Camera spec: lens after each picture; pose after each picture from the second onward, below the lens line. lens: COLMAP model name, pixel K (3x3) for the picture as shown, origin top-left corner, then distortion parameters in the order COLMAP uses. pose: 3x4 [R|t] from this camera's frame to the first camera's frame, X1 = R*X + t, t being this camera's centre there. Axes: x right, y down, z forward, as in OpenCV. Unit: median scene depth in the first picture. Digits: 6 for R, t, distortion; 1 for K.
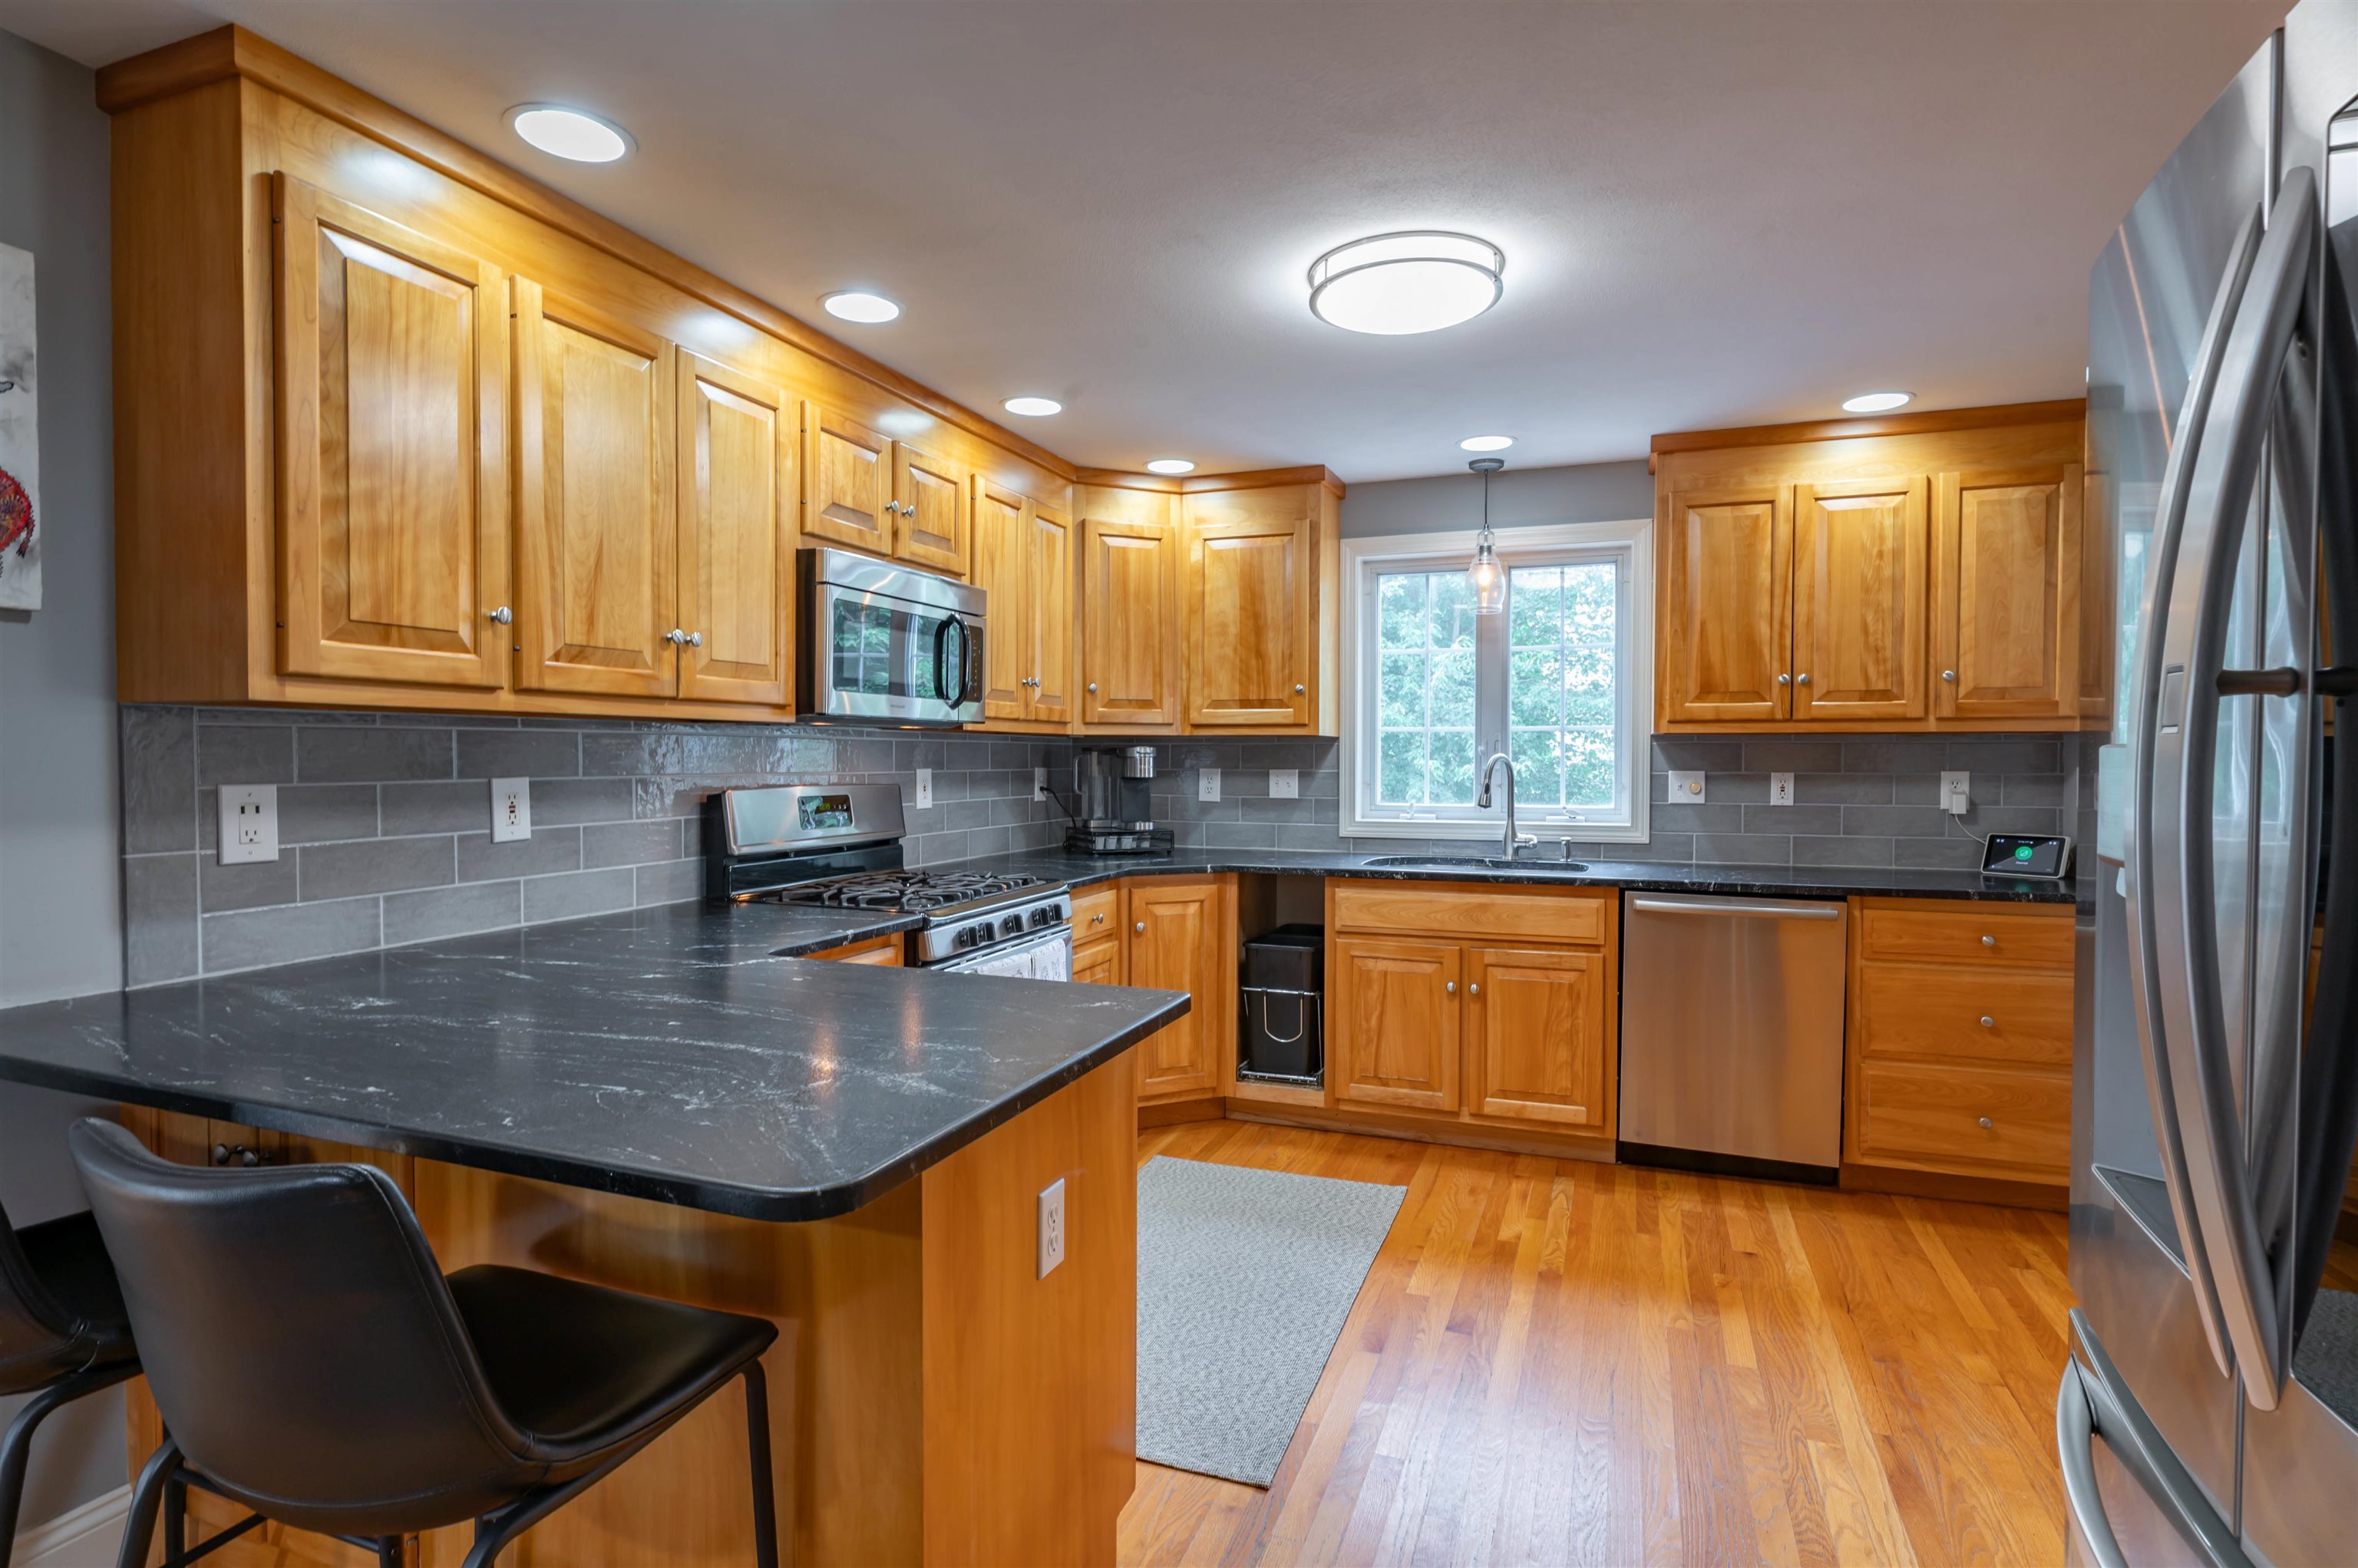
lens RADIAL K [[1211.9, 0, 1173.3], [0, 1211.9, 776.8], [0, 0, 1]] dist [-0.001509, -0.000389]
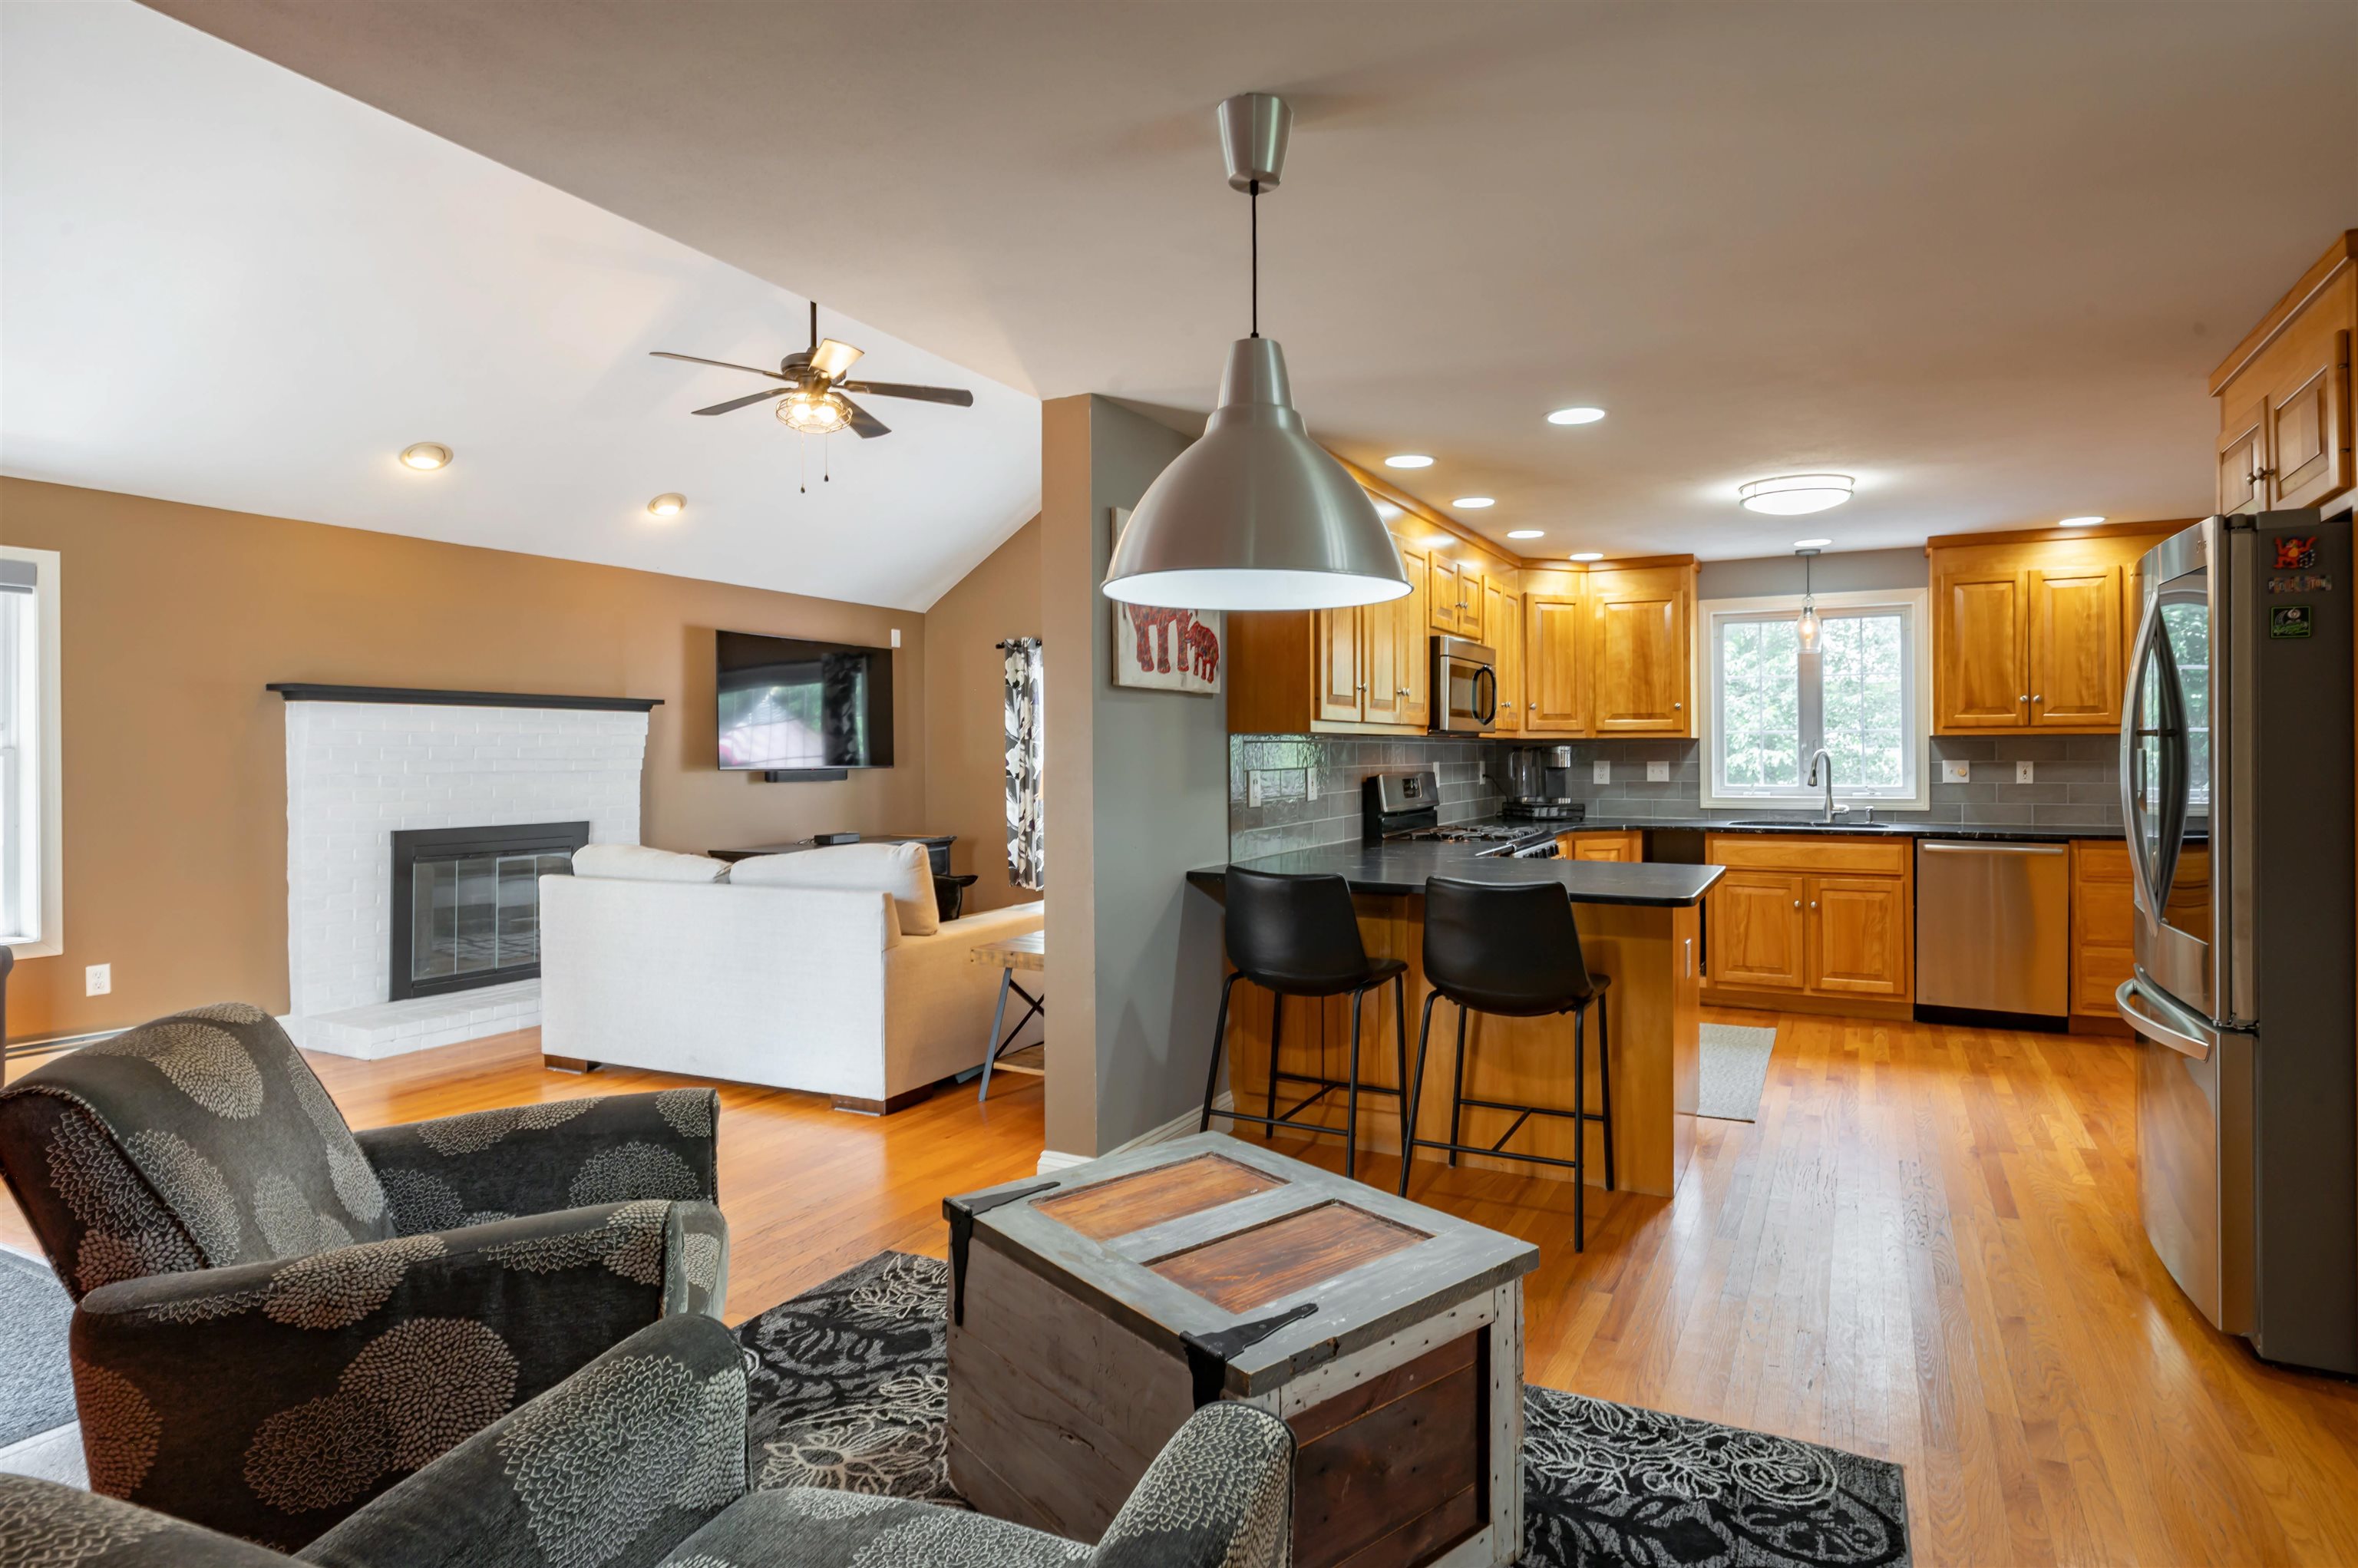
lens RADIAL K [[1277.9, 0, 1247.8], [0, 1277.9, 739.3], [0, 0, 1]] dist [0.000451, 0.000131]
pose [[0.996118, -0.007582, -0.087697, -0.300416], [0.005341, 0.999654, -0.025766, 0.005124], [0.087862, 0.025197, 0.995814, -0.628950]]
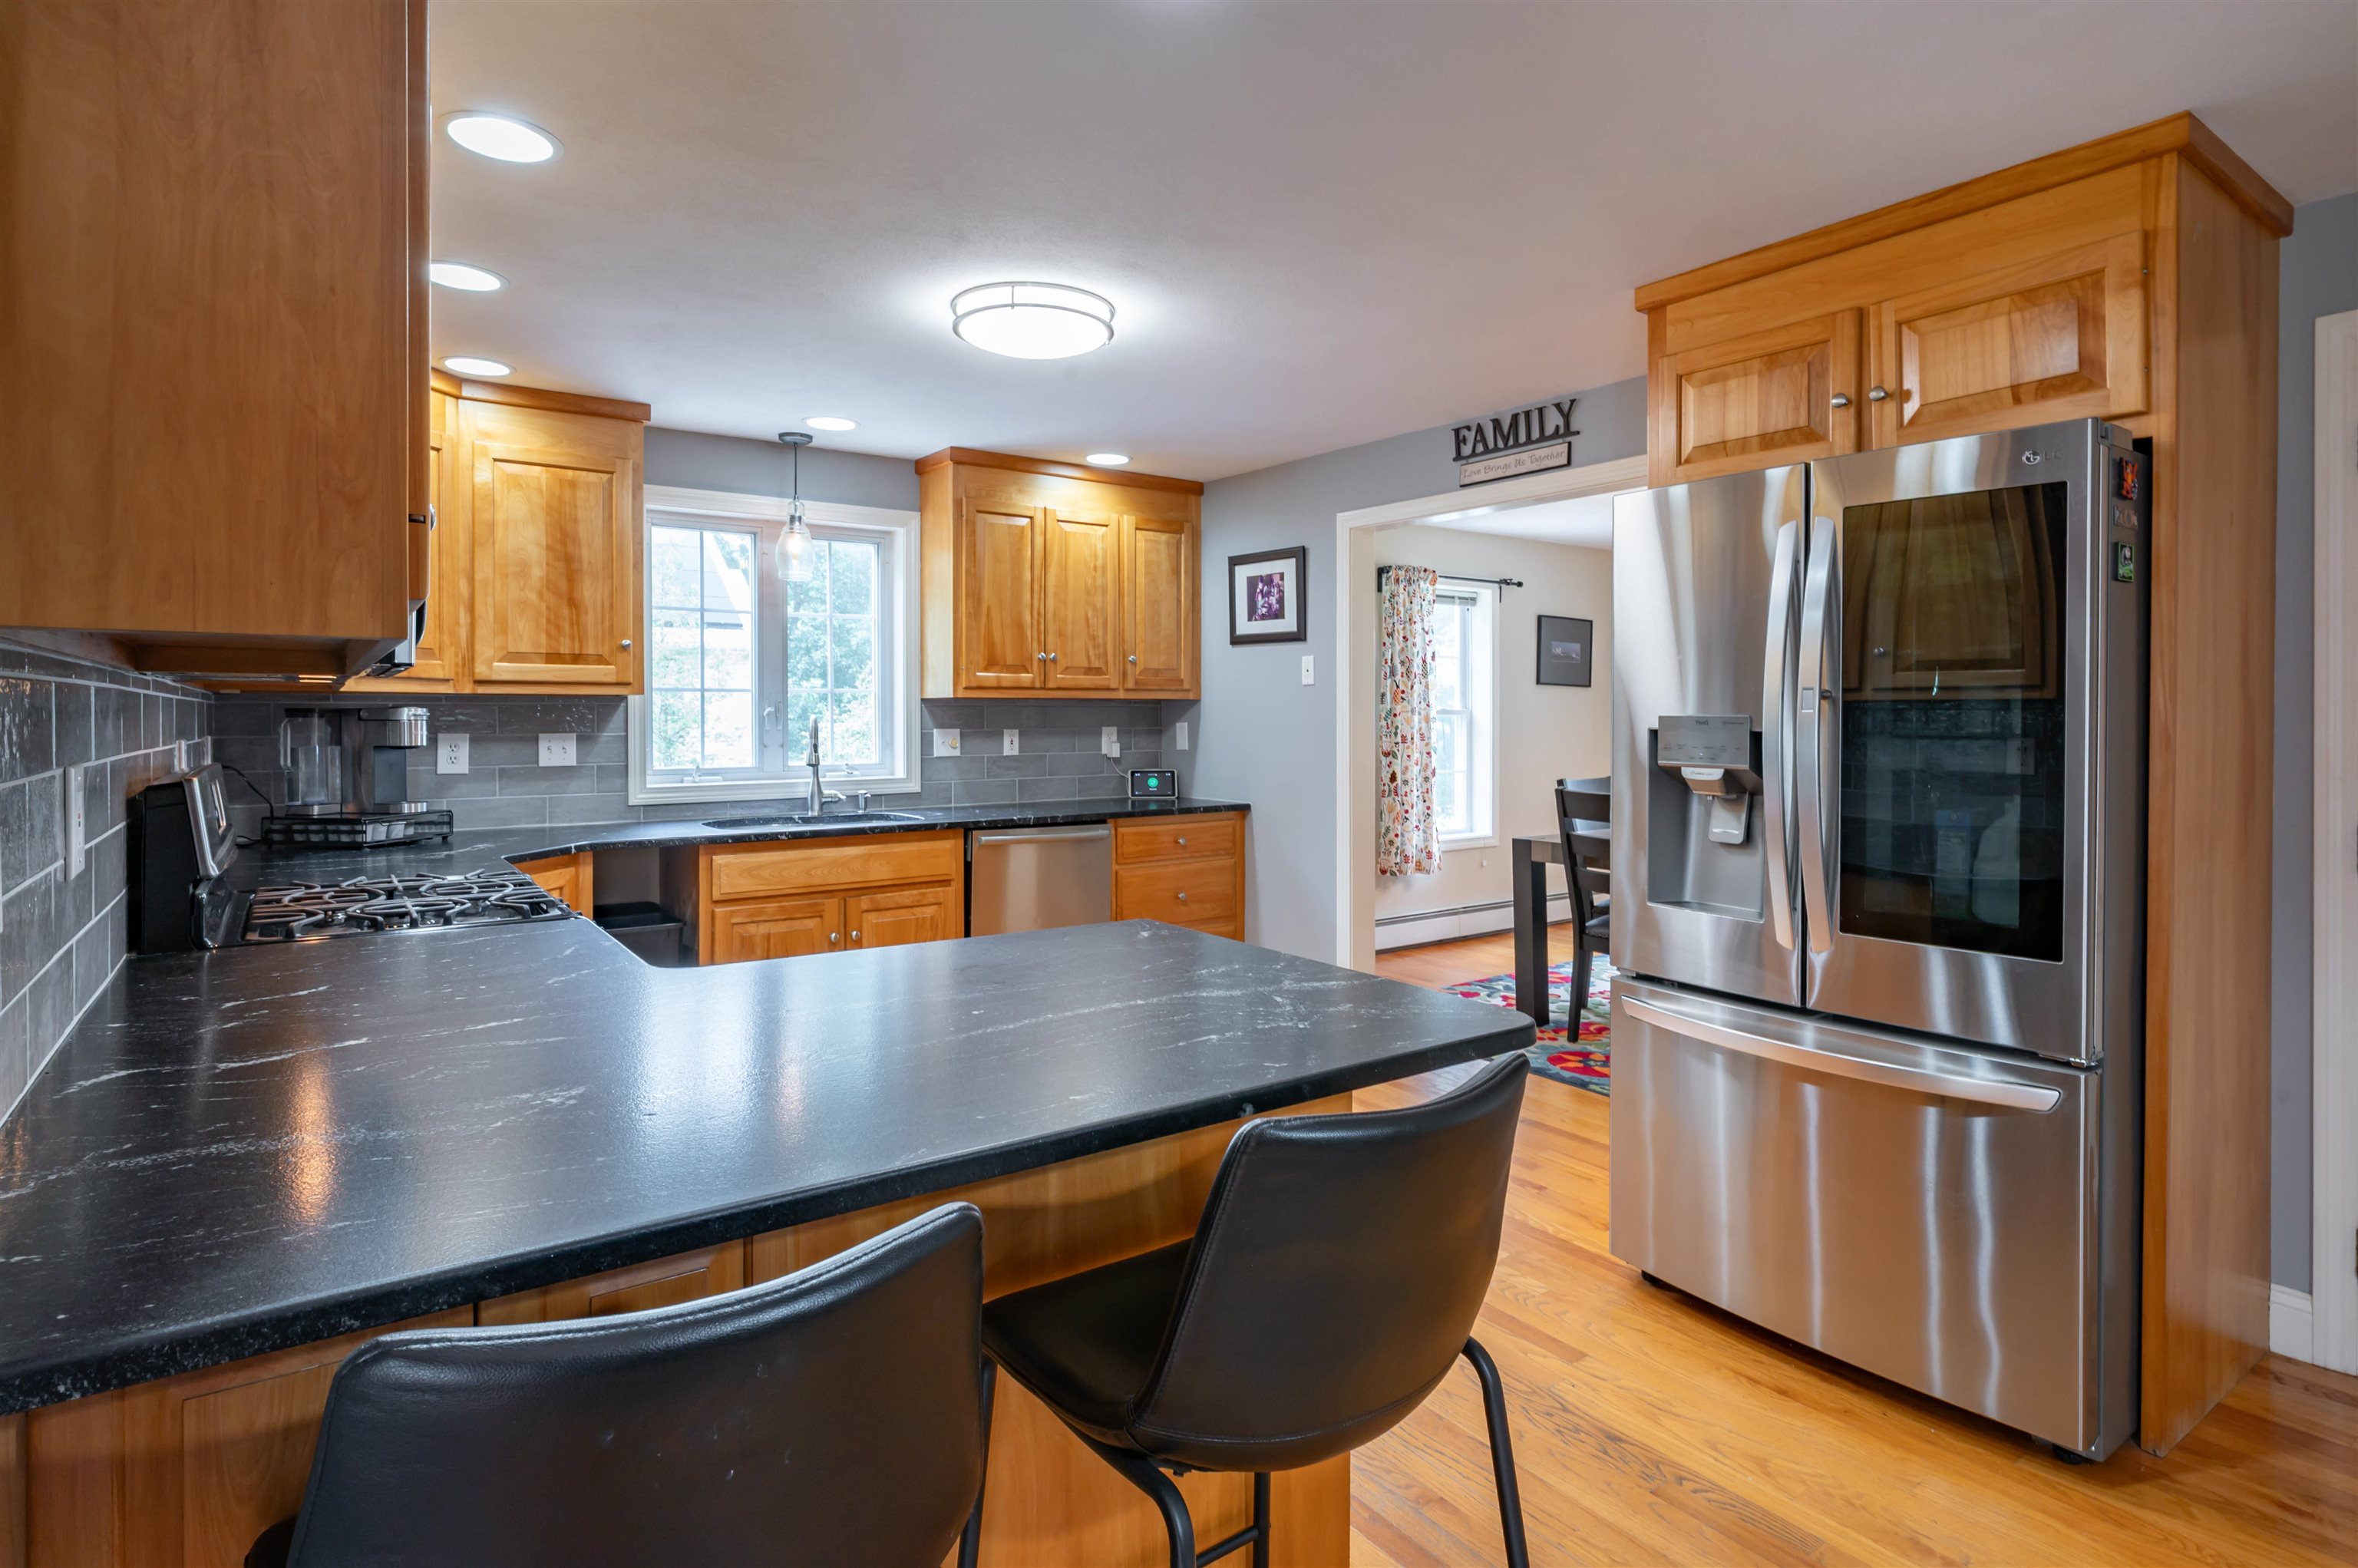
lens RADIAL K [[1213.1, 0, 1180.3], [0, 1213.1, 716.4], [0, 0, 1]] dist [-0.003100, 0.000055]
pose [[0.536705, -0.004176, 0.843759, -0.475591], [0.016083, 0.999857, -0.005282, -0.007388], [-0.843617, 0.016406, 0.536695, 0.174320]]
